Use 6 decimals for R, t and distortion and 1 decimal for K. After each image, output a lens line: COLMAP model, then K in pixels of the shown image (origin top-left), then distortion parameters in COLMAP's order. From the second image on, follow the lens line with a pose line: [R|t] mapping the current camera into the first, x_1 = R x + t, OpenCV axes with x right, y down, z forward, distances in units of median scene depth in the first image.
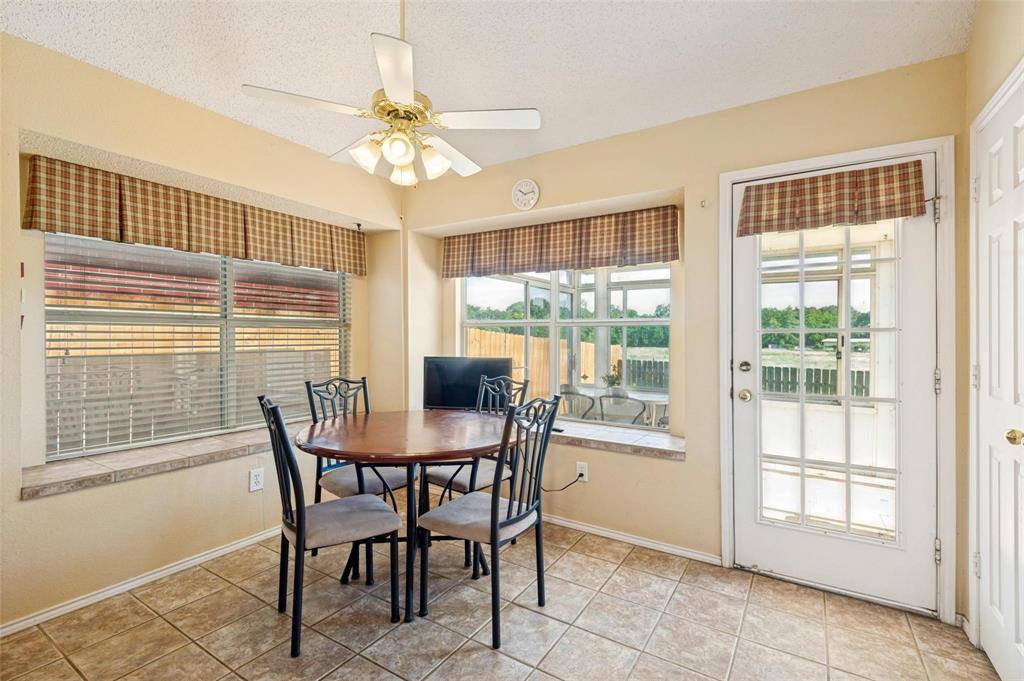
lens RADIAL K [[454.6, 0, 516.9], [0, 454.6, 338.8], [0, 0, 1]] dist [0.033672, -0.022660]
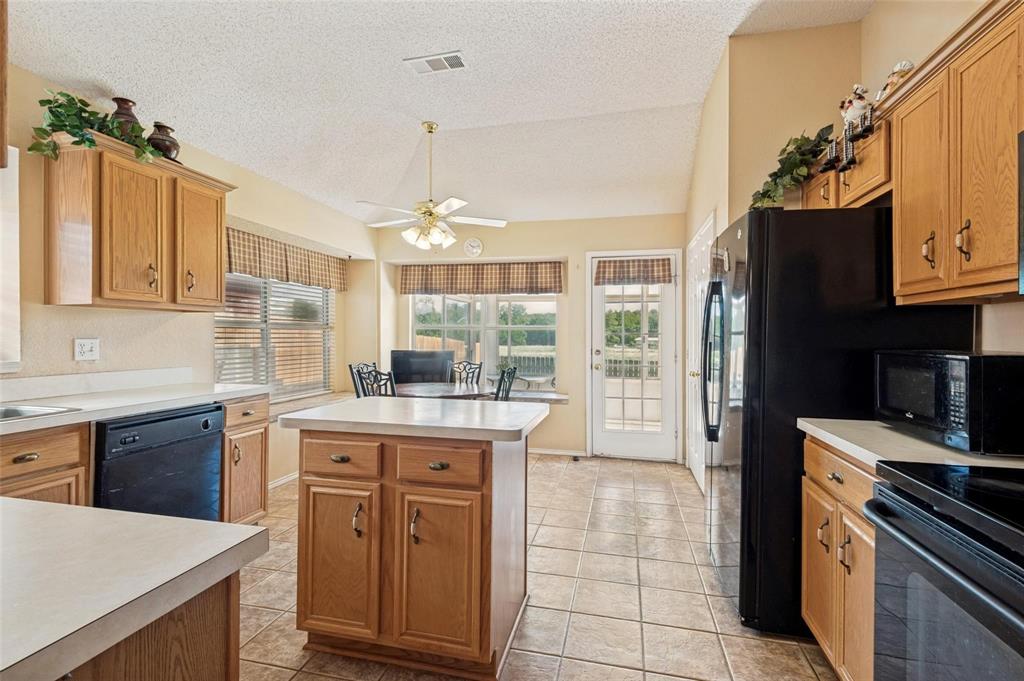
lens RADIAL K [[454.6, 0, 516.9], [0, 454.6, 338.8], [0, 0, 1]] dist [0.033672, -0.022660]
pose [[0.945478, 0.002133, 0.325679, -0.377069], [-0.002342, 0.999997, 0.000248, 0.002438], [-0.325678, -0.000997, 0.945480, -0.590468]]
